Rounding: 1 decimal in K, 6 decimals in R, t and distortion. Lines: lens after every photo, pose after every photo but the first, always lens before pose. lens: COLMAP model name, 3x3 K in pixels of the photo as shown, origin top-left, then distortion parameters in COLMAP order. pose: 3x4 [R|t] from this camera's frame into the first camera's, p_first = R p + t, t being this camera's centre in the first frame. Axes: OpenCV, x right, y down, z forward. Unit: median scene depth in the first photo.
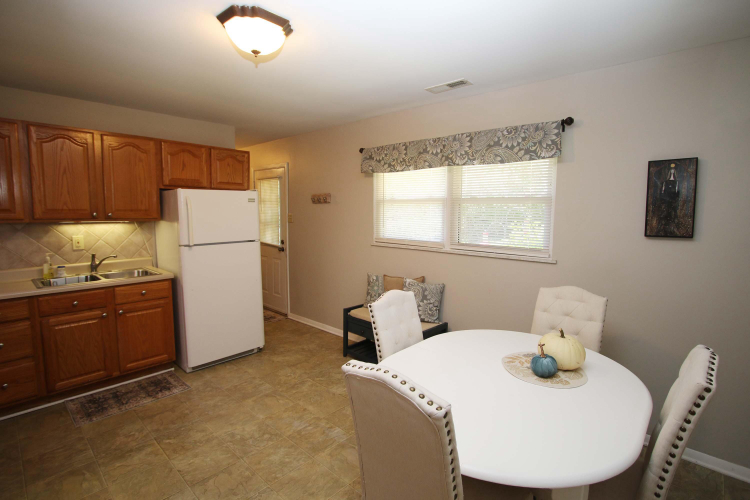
lens RADIAL K [[351.0, 0, 378.0], [0, 351.0, 243.4], [0, 0, 1]] dist [-0.039345, 0.014945]
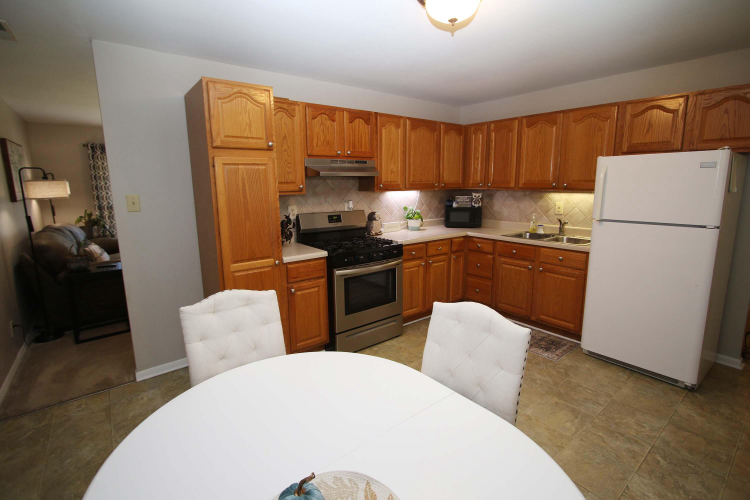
lens RADIAL K [[351.0, 0, 378.0], [0, 351.0, 243.4], [0, 0, 1]] dist [-0.039345, 0.014945]
pose [[-0.160869, 0.168469, -0.972491, 0.399325], [-0.079838, 0.979874, 0.182955, -0.048732], [0.983741, 0.107074, -0.144182, 0.522220]]
